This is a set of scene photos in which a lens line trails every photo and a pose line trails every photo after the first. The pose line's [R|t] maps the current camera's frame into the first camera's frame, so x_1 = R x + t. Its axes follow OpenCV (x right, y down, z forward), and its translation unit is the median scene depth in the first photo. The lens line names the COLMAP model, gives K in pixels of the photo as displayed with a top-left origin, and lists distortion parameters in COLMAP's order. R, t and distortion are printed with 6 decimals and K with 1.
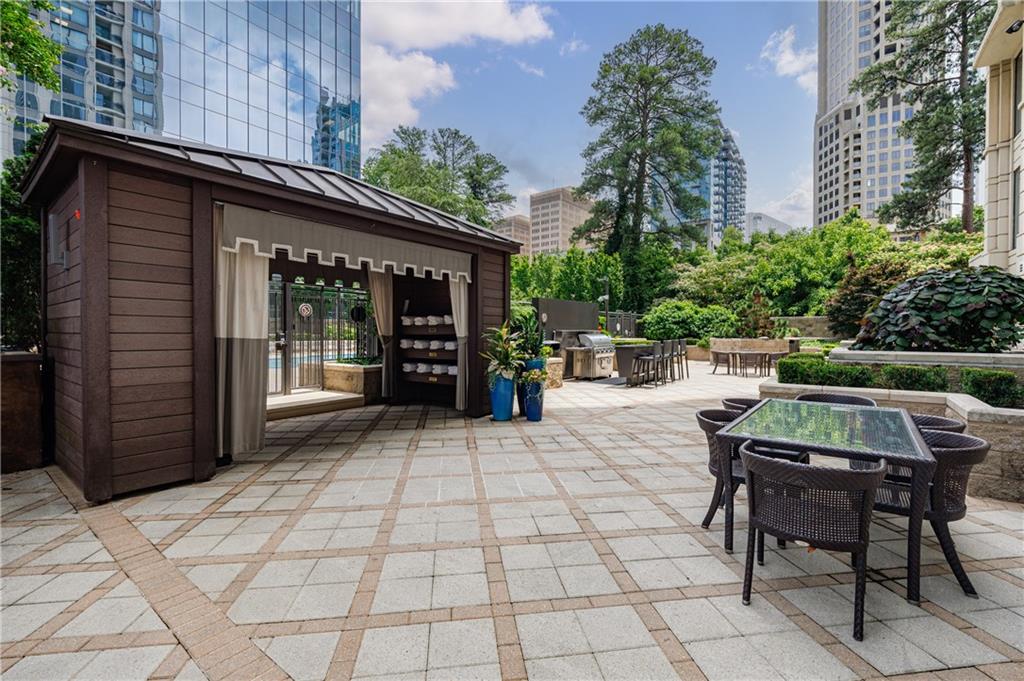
lens RADIAL K [[449.0, 0, 514.6], [0, 449.0, 339.1], [0, 0, 1]] dist [0.017560, -0.015274]
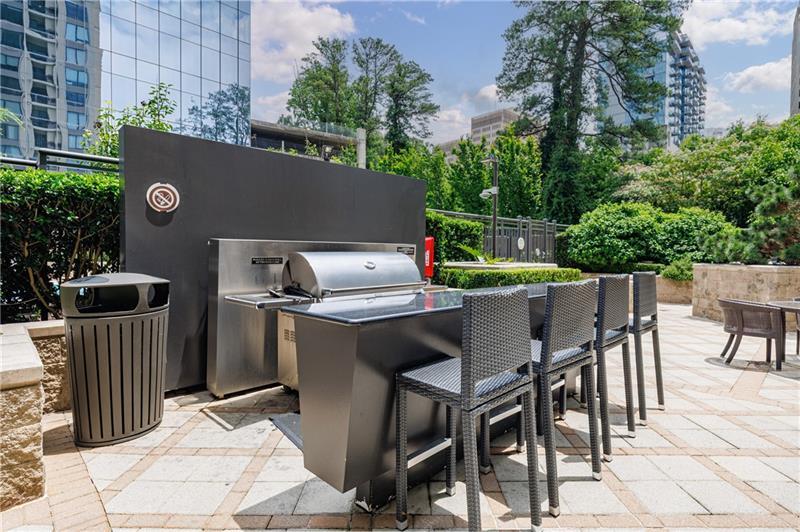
lens RADIAL K [[420.6, 0, 400.0], [0, 420.6, 266.0], [0, 0, 1]] dist [-0.001157, -0.001068]
pose [[0.989497, 0.008856, -0.144285, 0.049231], [-0.006958, 0.999883, 0.013655, -0.001003], [0.144389, -0.012507, 0.989442, 0.135759]]
